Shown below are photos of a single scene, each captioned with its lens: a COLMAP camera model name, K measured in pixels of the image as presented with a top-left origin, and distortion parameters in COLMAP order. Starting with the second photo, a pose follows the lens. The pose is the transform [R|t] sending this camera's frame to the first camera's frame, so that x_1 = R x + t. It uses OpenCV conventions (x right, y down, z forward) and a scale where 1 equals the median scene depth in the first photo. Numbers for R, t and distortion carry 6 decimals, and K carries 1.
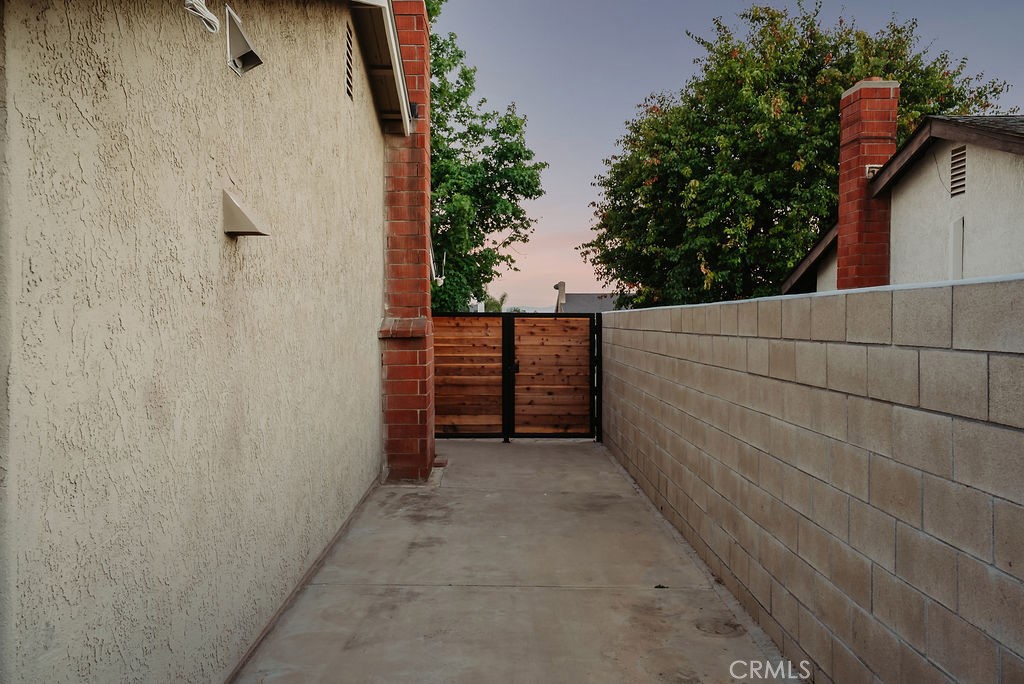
lens RADIAL K [[872.8, 0, 512.0], [0, 872.8, 342.0], [0, 0, 1]] dist [0.061097, 0.001945]
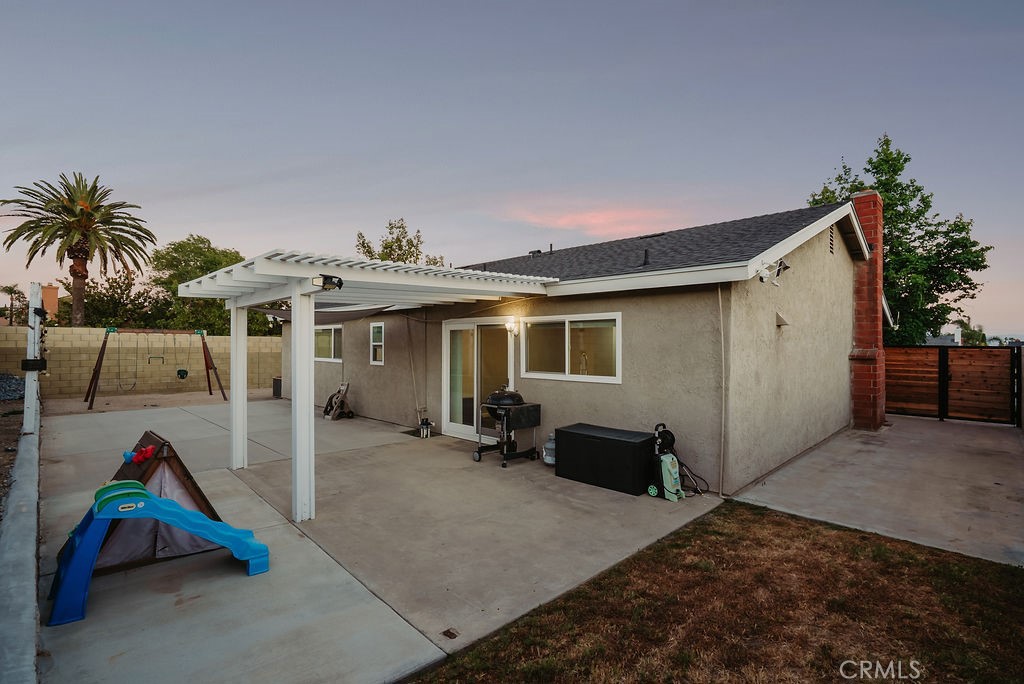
lens RADIAL K [[487.0, 0, 512.0], [0, 487.0, 342.0], [0, 0, 1]] dist [-0.010592, 0.000928]
pose [[0.702526, 0.003751, -0.711648, 0.075673], [-0.023654, 0.999557, -0.018083, -0.003301], [0.711265, 0.029537, 0.702304, -0.275571]]
